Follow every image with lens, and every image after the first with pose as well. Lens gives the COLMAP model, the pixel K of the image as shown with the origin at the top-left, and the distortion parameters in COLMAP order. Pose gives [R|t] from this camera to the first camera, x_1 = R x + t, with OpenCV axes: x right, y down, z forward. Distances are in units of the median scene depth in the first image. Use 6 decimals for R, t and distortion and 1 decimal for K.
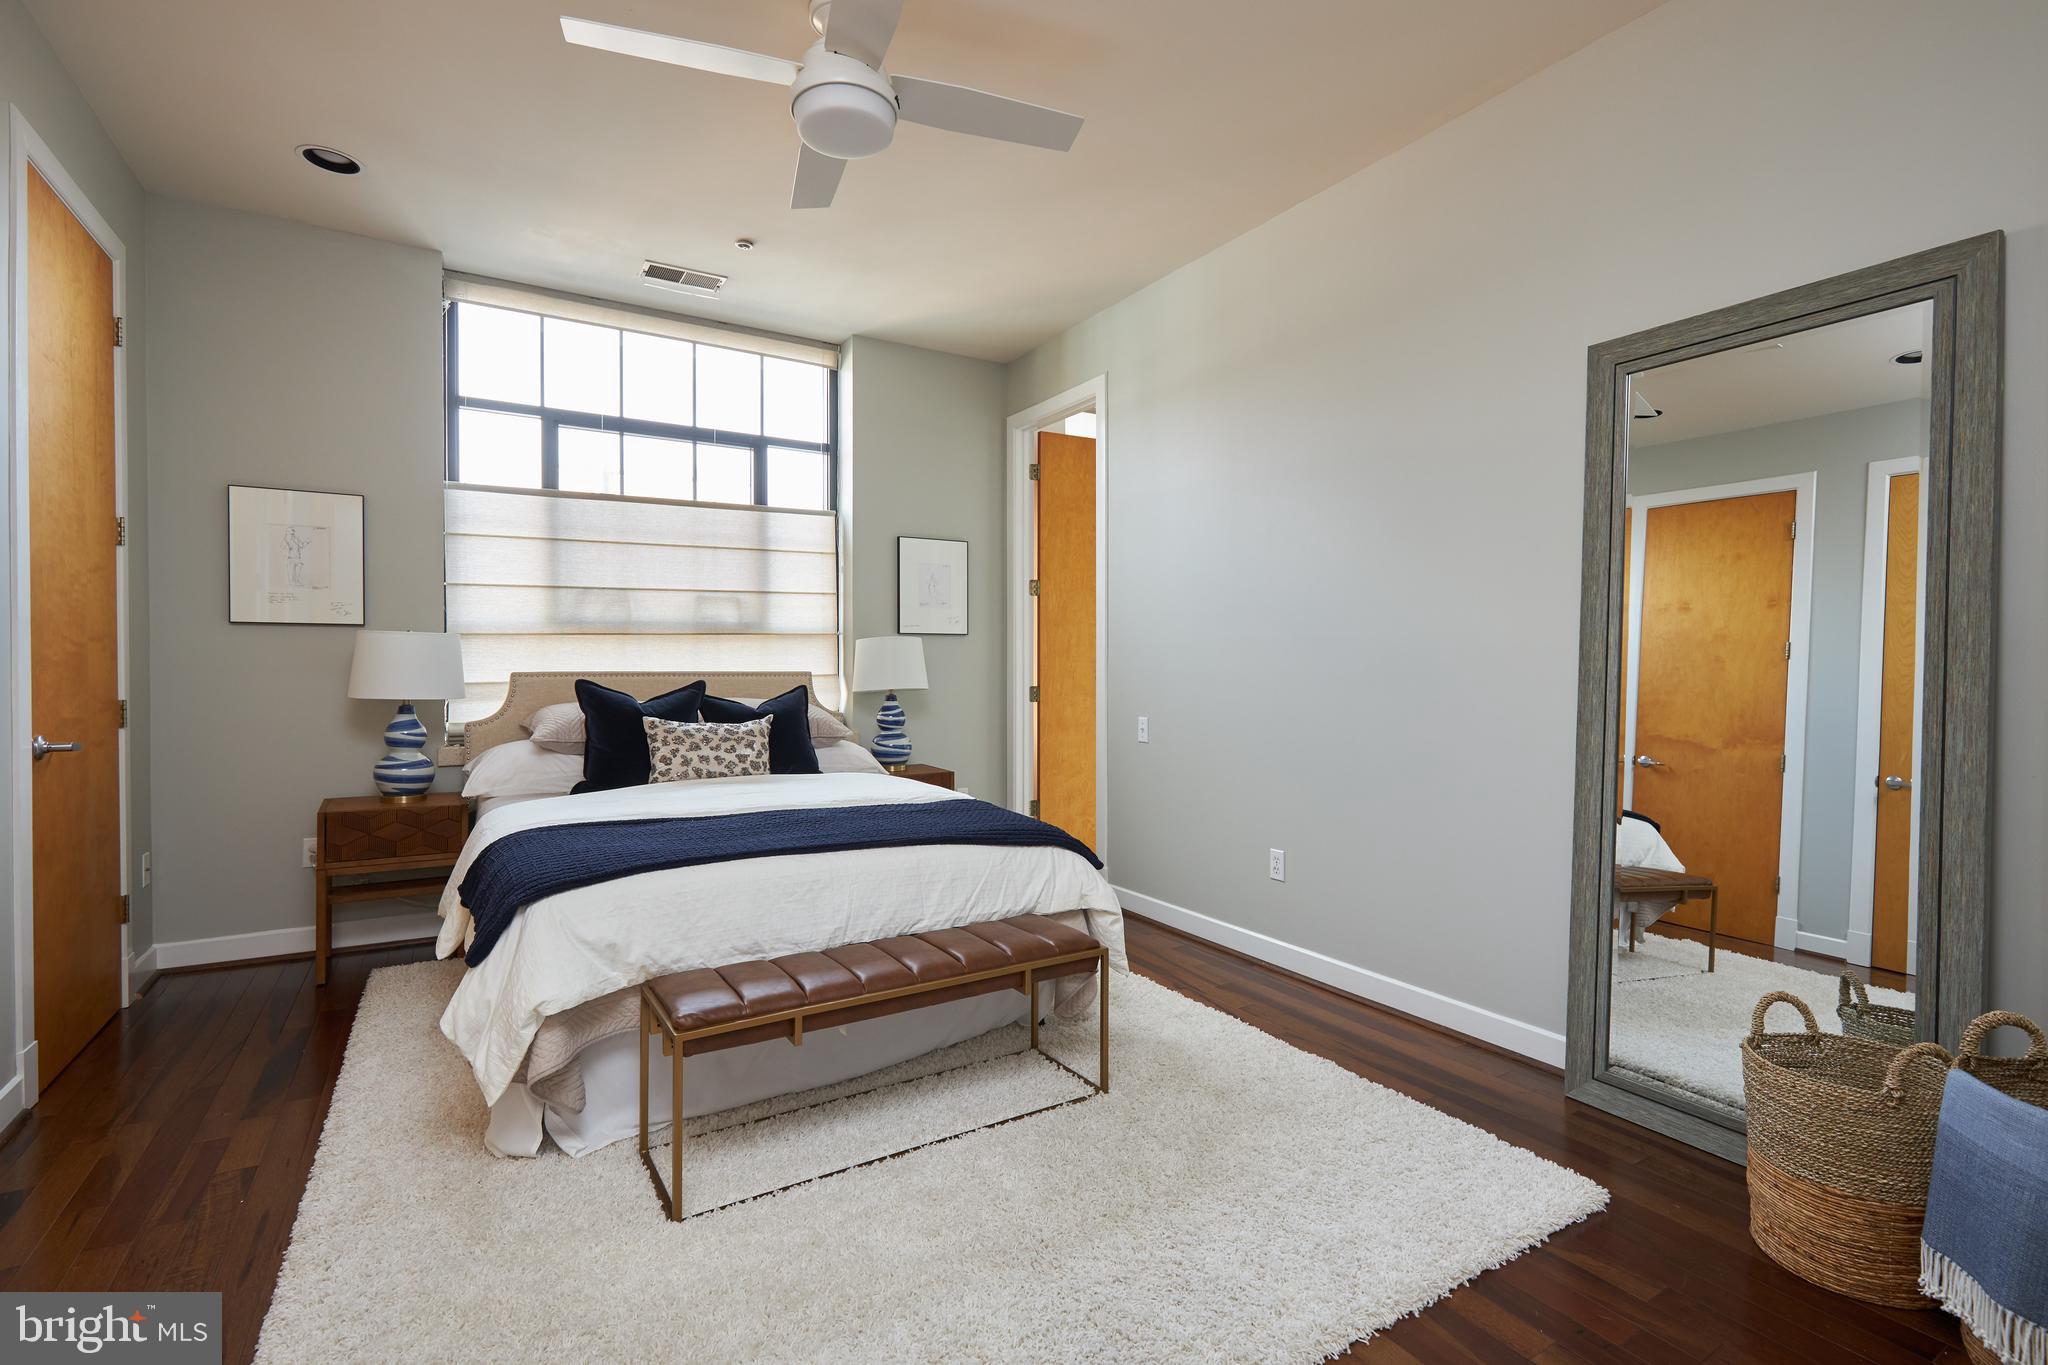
lens RADIAL K [[932.0, 0, 1025.6], [0, 932.0, 673.7], [0, 0, 1]] dist [-0.001694, 0.000984]
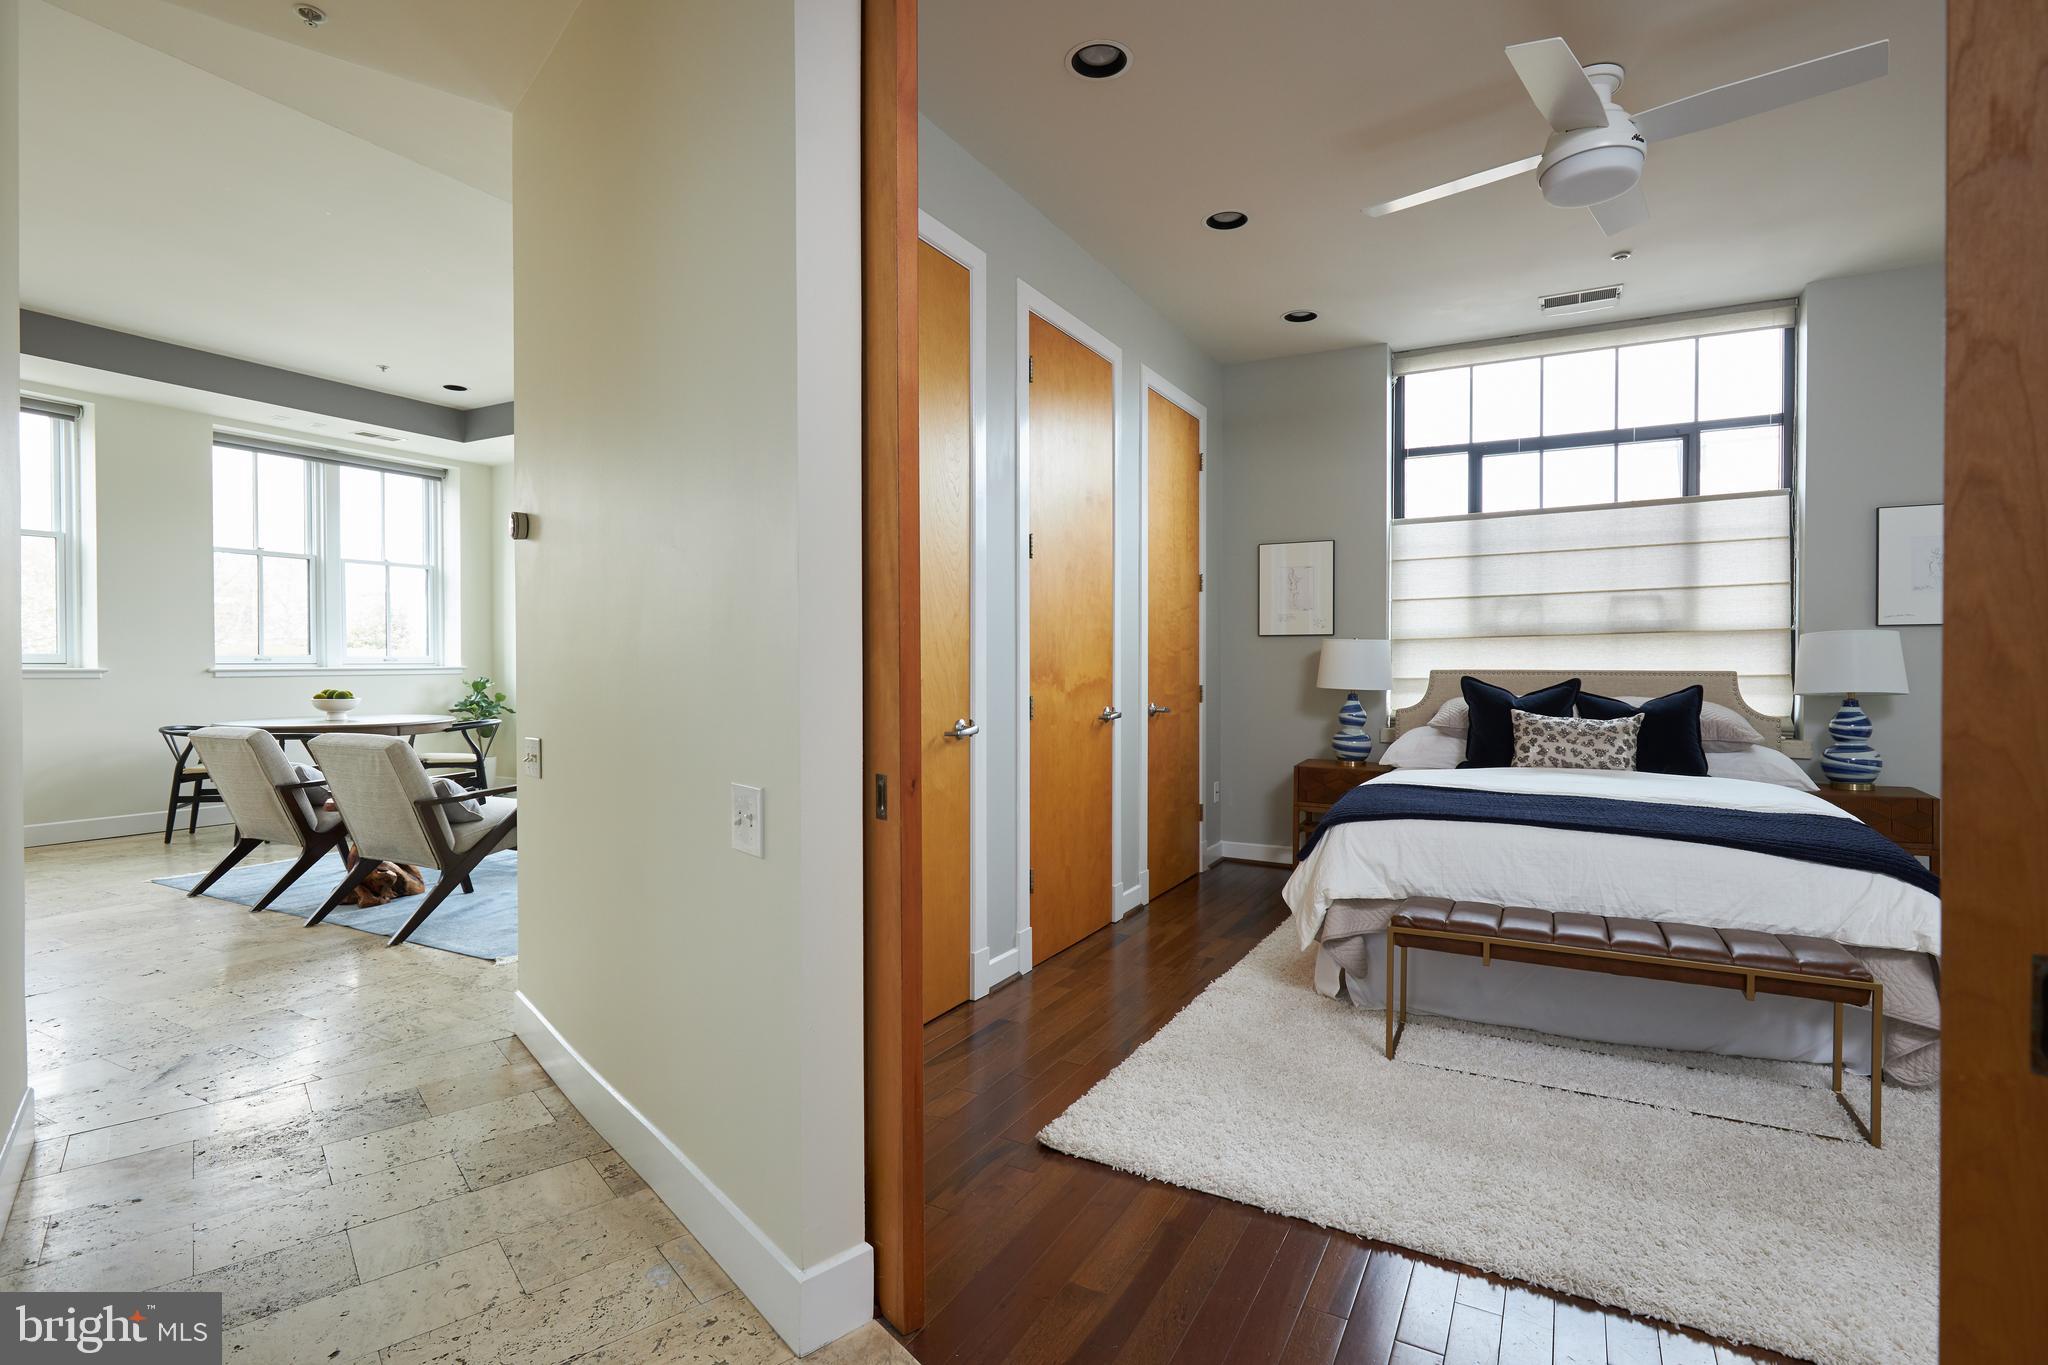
lens RADIAL K [[999.3, 0, 1030.0], [0, 999.3, 673.4], [0, 0, 1]] dist [0.001182, 0.000906]
pose [[0.496442, 0.008480, -0.868029, 0.357382], [-0.008531, 0.999952, 0.004890, 0.001057], [0.868028, 0.004978, 0.496490, -0.121580]]
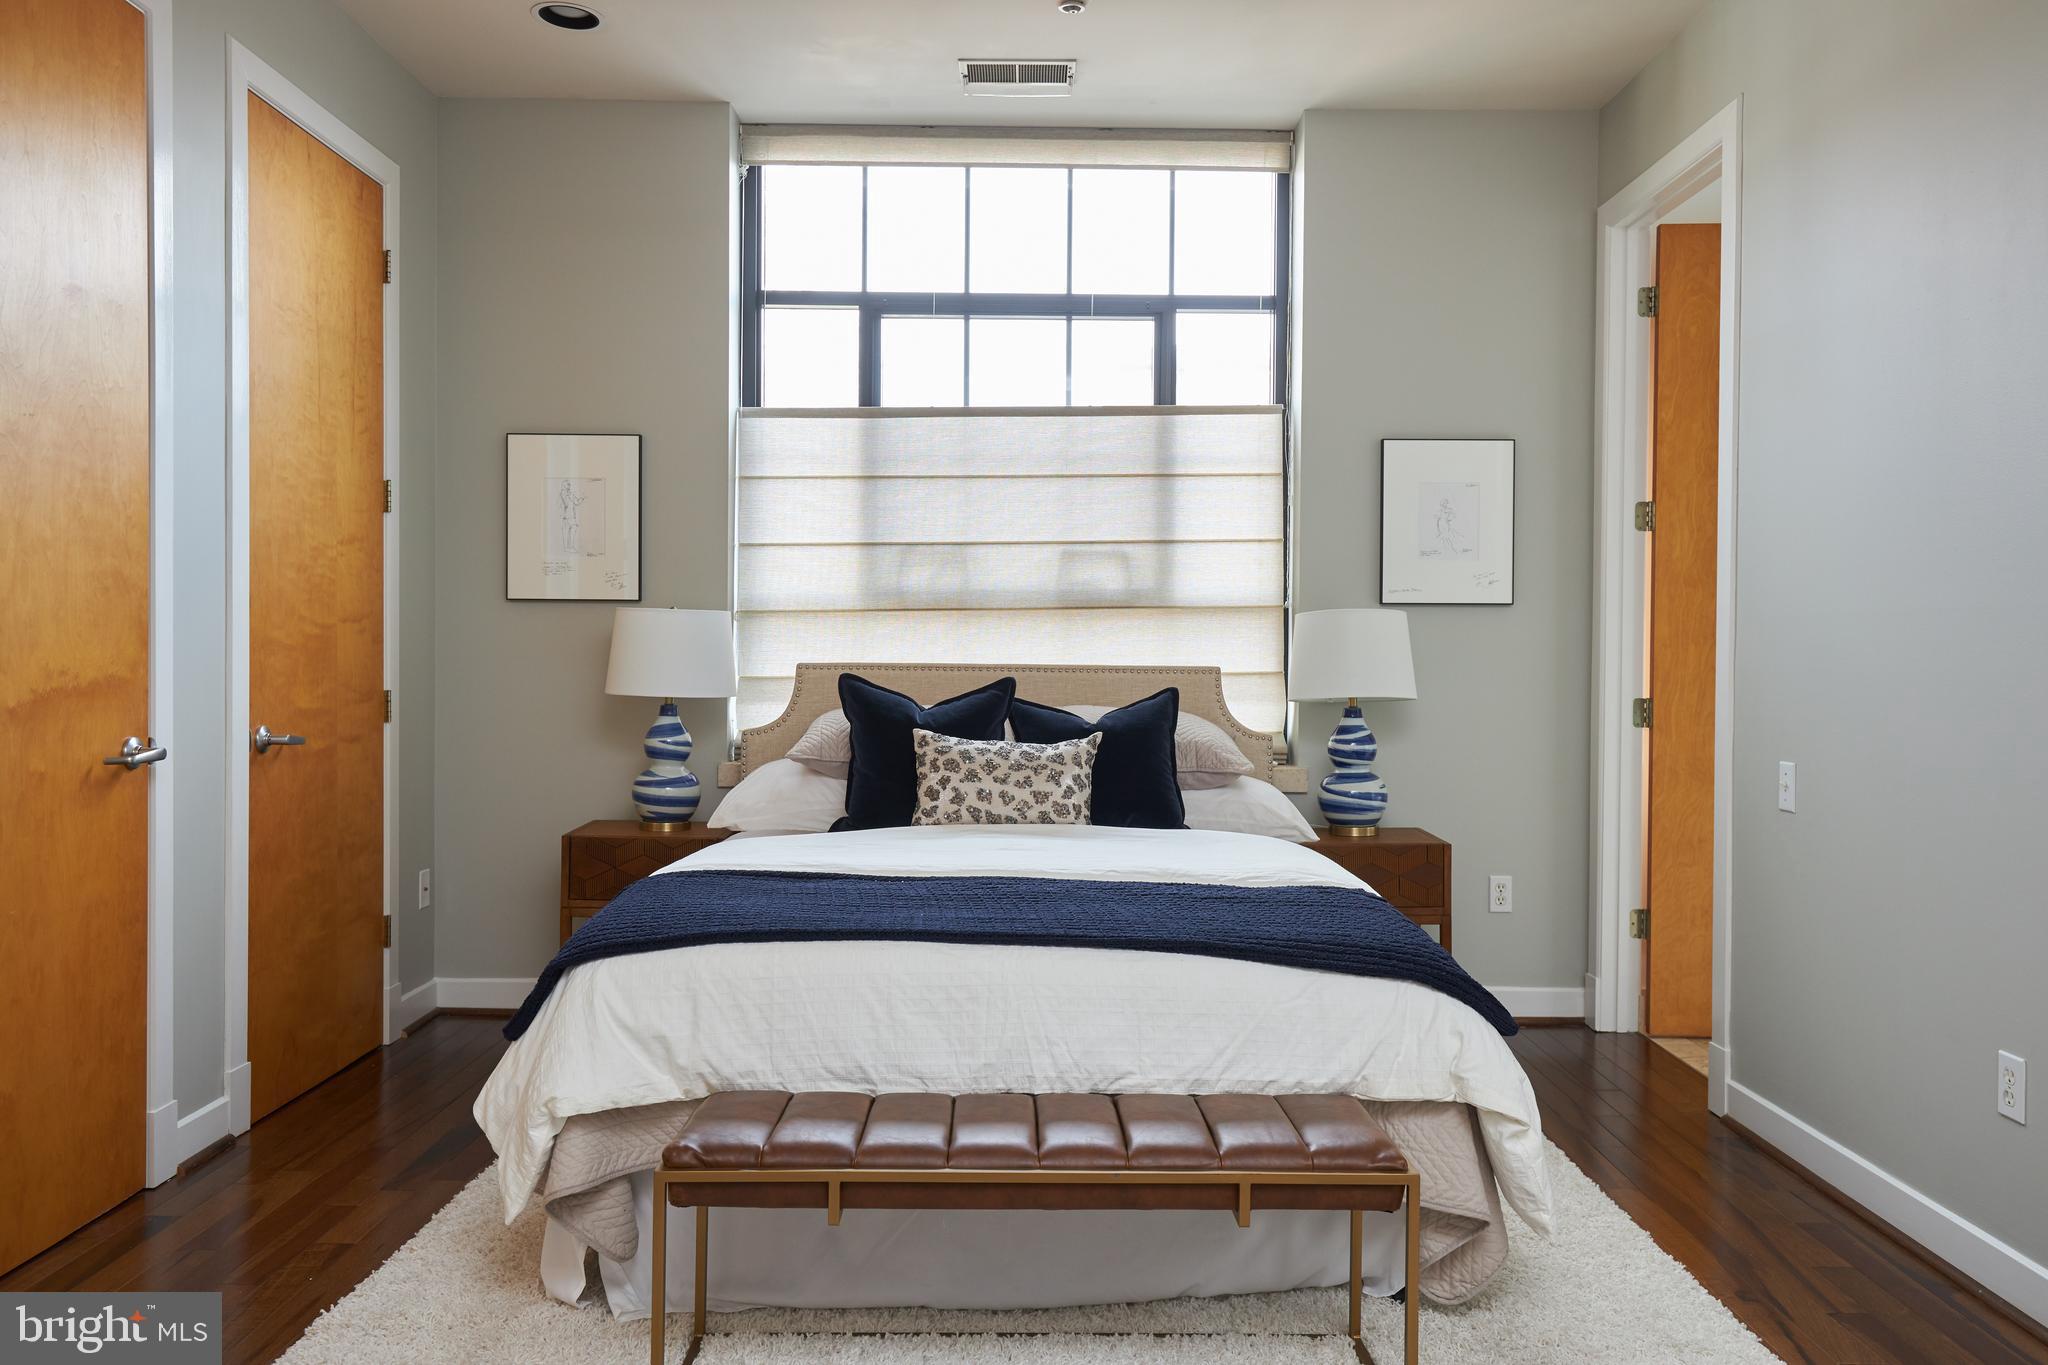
lens RADIAL K [[1528.8, 0, 1038.1], [0, 1528.8, 675.9], [0, 0, 1]] dist [0.010648, 0.002096]
pose [[0.852110, 0.012308, -0.523217, 0.255089], [-0.012169, 0.999919, 0.003702, 0.001787], [0.523221, 0.003212, 0.852191, 0.085197]]
